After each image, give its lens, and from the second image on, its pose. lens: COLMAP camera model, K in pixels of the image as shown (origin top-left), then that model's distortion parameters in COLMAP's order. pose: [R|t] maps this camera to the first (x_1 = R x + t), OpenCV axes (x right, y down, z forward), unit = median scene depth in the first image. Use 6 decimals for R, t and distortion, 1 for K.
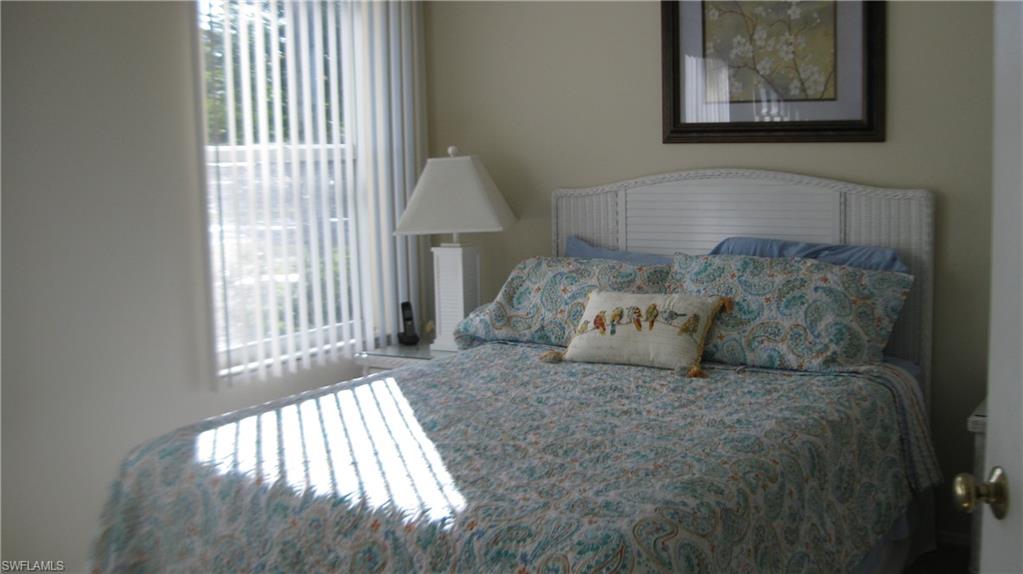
lens RADIAL K [[1094.3, 0, 511.5], [0, 1094.3, 287.0], [0, 0, 1]] dist [-0.118248, 0.026153]
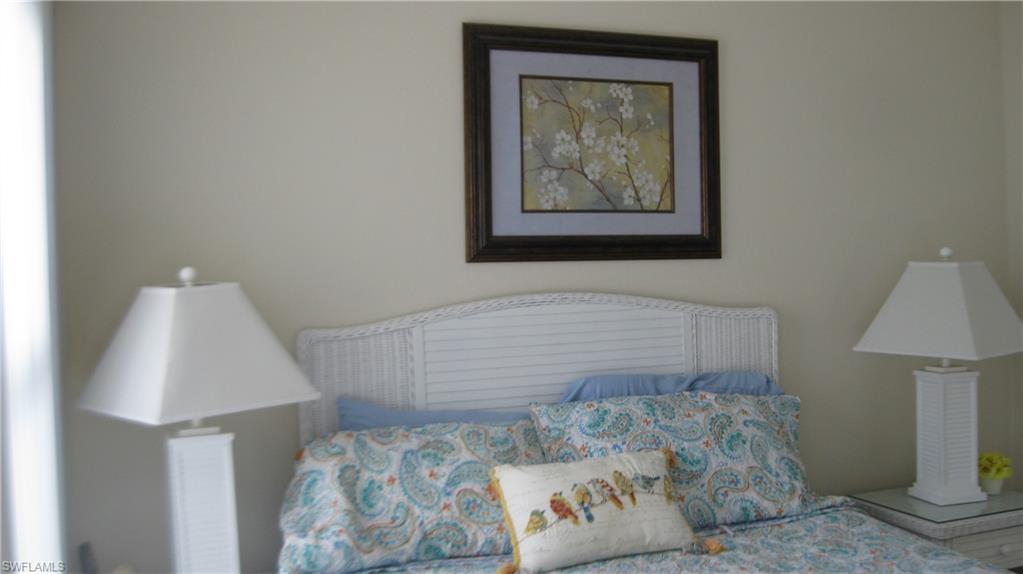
lens RADIAL K [[1094.3, 0, 511.5], [0, 1094.3, 287.0], [0, 0, 1]] dist [-0.118248, 0.026153]
pose [[0.568088, -0.015526, 0.822821, -0.511225], [0.113674, 0.991719, -0.059769, -0.071381], [-0.815079, 0.127488, 0.565149, 0.593125]]
